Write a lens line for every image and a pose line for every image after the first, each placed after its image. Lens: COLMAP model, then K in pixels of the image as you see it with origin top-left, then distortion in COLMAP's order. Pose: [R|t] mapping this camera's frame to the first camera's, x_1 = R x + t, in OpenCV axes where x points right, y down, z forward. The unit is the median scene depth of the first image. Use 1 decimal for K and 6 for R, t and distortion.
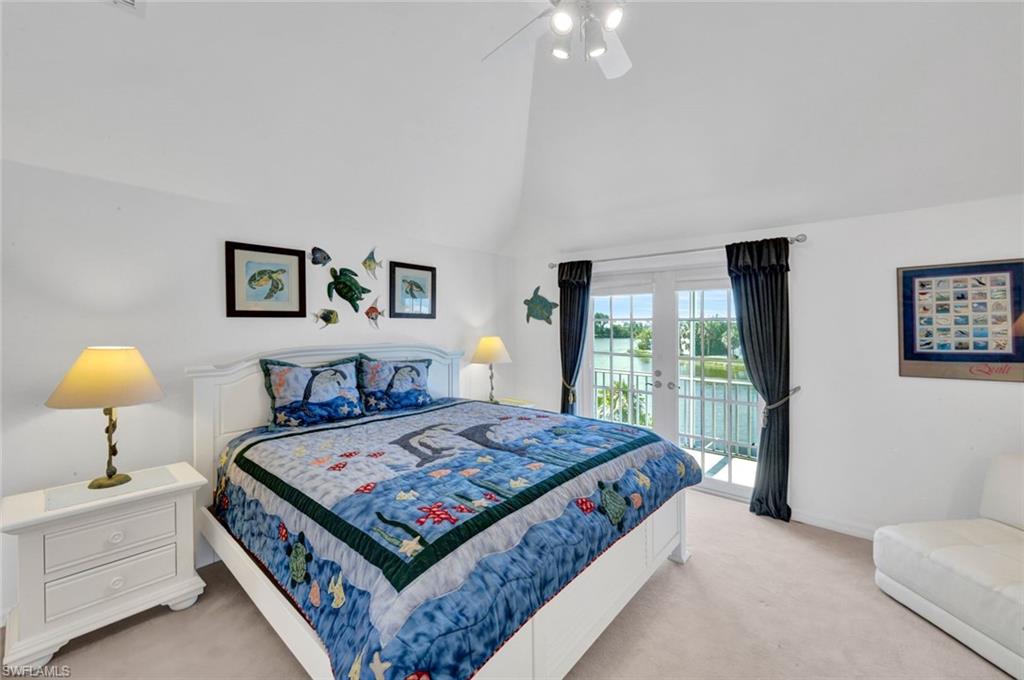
lens RADIAL K [[411.7, 0, 516.6], [0, 411.7, 330.6], [0, 0, 1]] dist [-0.002794, -0.000639]
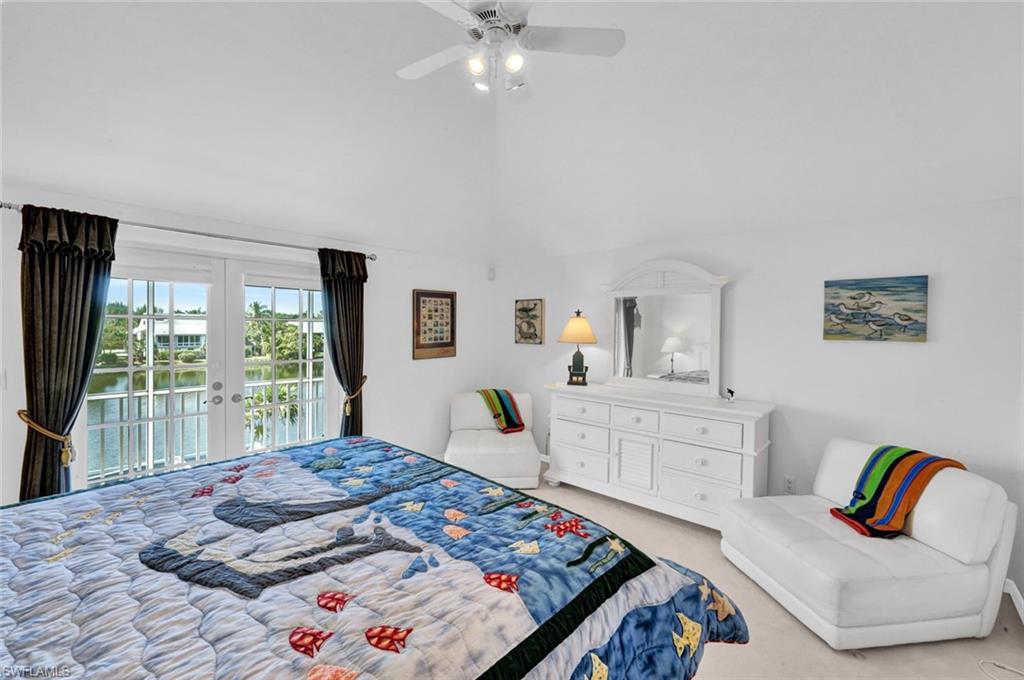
lens RADIAL K [[411.7, 0, 516.9], [0, 411.7, 334.6], [0, 0, 1]] dist [-0.002794, -0.000639]
pose [[0.033064, -0.025077, 0.999139, -0.784763], [0.001865, 0.999685, 0.025029, -0.028240], [-0.999451, 0.001036, 0.033100, 0.729728]]
